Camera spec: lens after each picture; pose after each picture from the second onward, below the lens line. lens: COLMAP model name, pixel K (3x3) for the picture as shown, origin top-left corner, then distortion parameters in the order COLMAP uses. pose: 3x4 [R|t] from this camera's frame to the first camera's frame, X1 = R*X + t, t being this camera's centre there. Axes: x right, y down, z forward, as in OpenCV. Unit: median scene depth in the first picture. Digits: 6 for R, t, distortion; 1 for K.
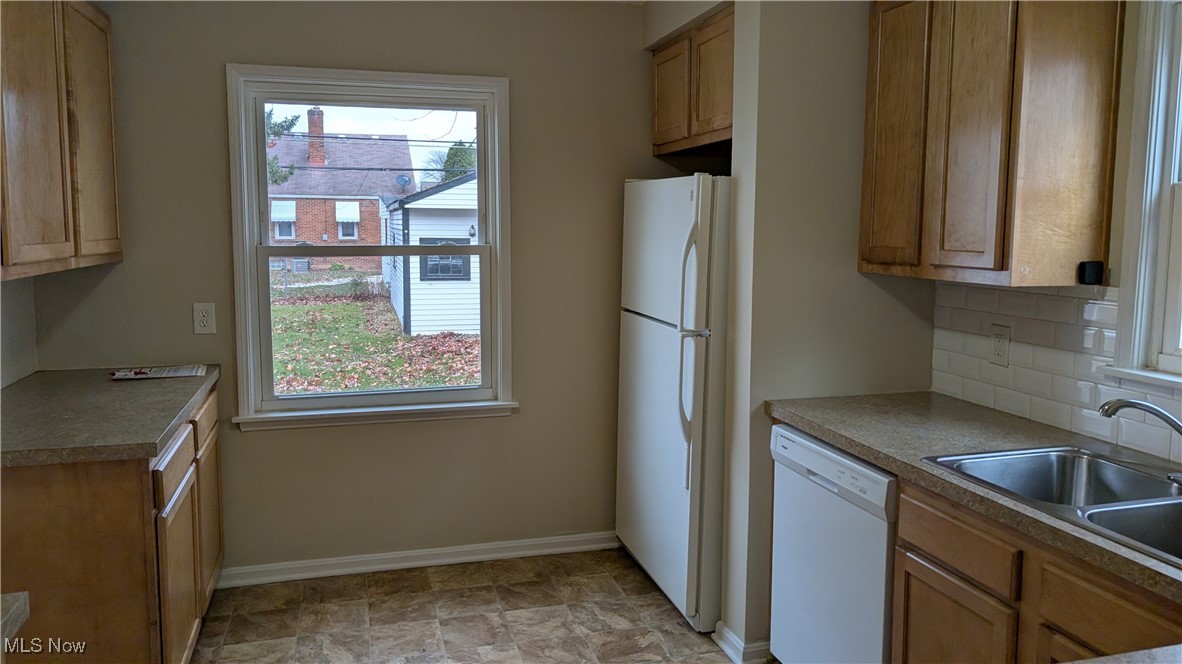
lens RADIAL K [[860.0, 0, 591.0], [0, 860.0, 332.0], [0, 0, 1]] dist [-0.000271, -0.001992]
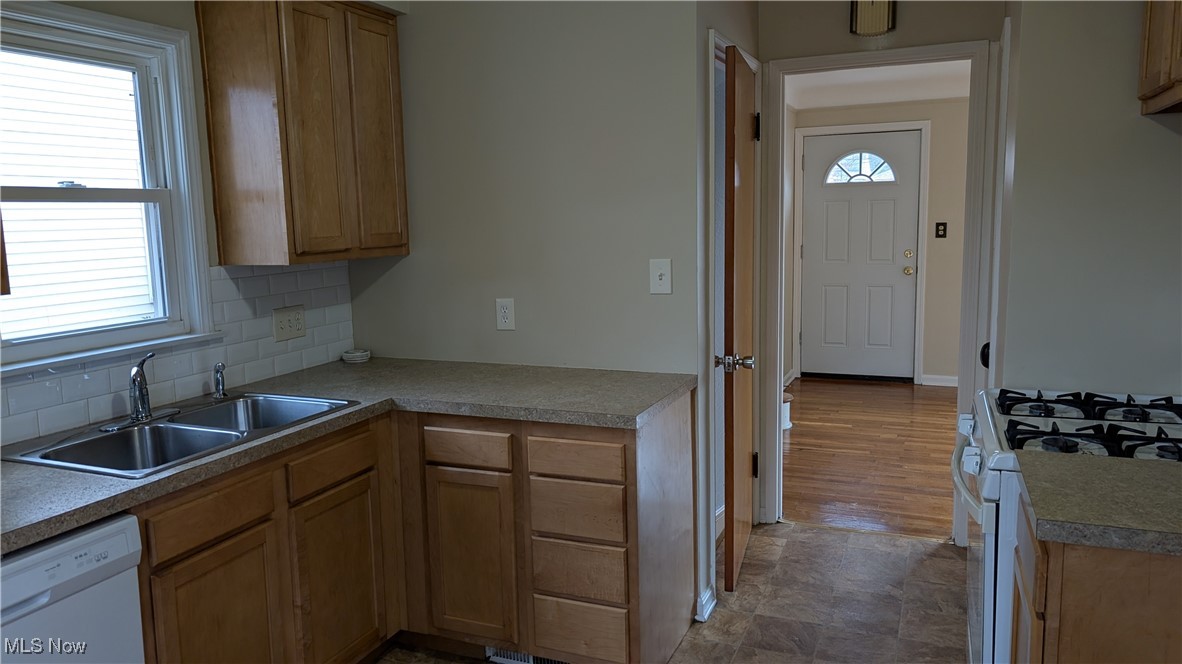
lens RADIAL K [[860.0, 0, 591.0], [0, 860.0, 332.0], [0, 0, 1]] dist [-0.000271, -0.001992]
pose [[-0.783522, -0.068609, 0.617564, -0.405366], [0.103194, 0.965715, 0.238212, -0.125767], [-0.612735, 0.250373, -0.749579, 0.995512]]
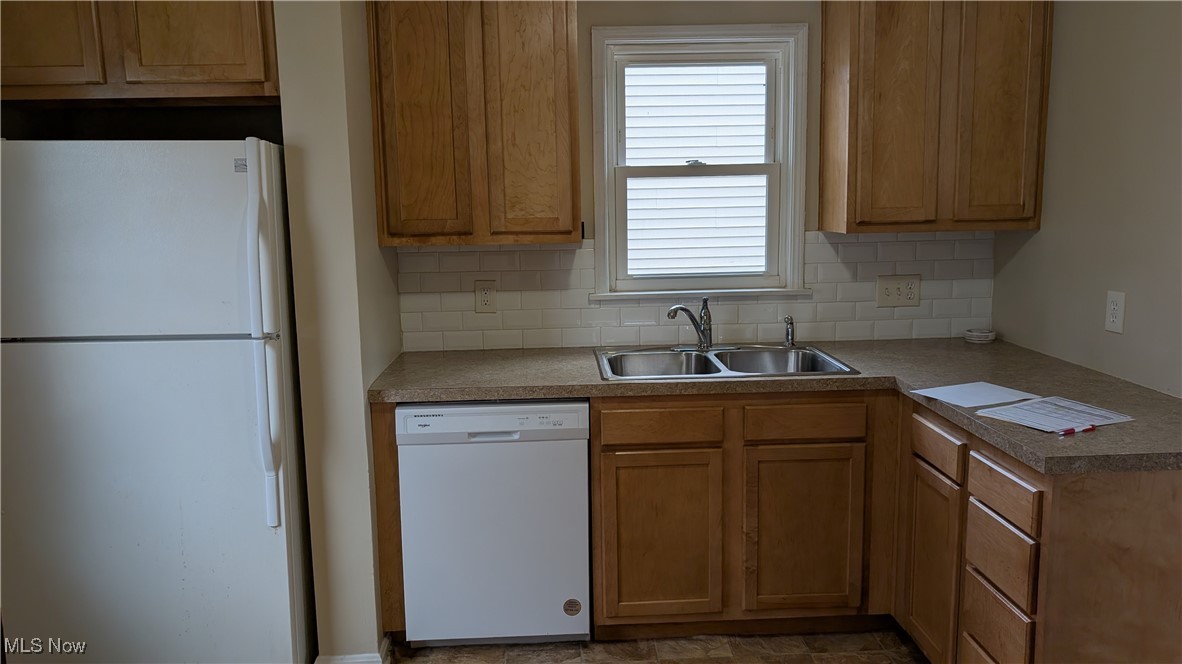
lens RADIAL K [[868.5, 0, 591.8], [0, 868.5, 320.3], [0, 0, 1]] dist [0.064699, -0.001652]
pose [[0.231923, -0.145222, 0.961833, -0.620222], [0.144381, 0.982980, 0.113601, -0.064205], [-0.961959, 0.112524, 0.248943, 0.506991]]
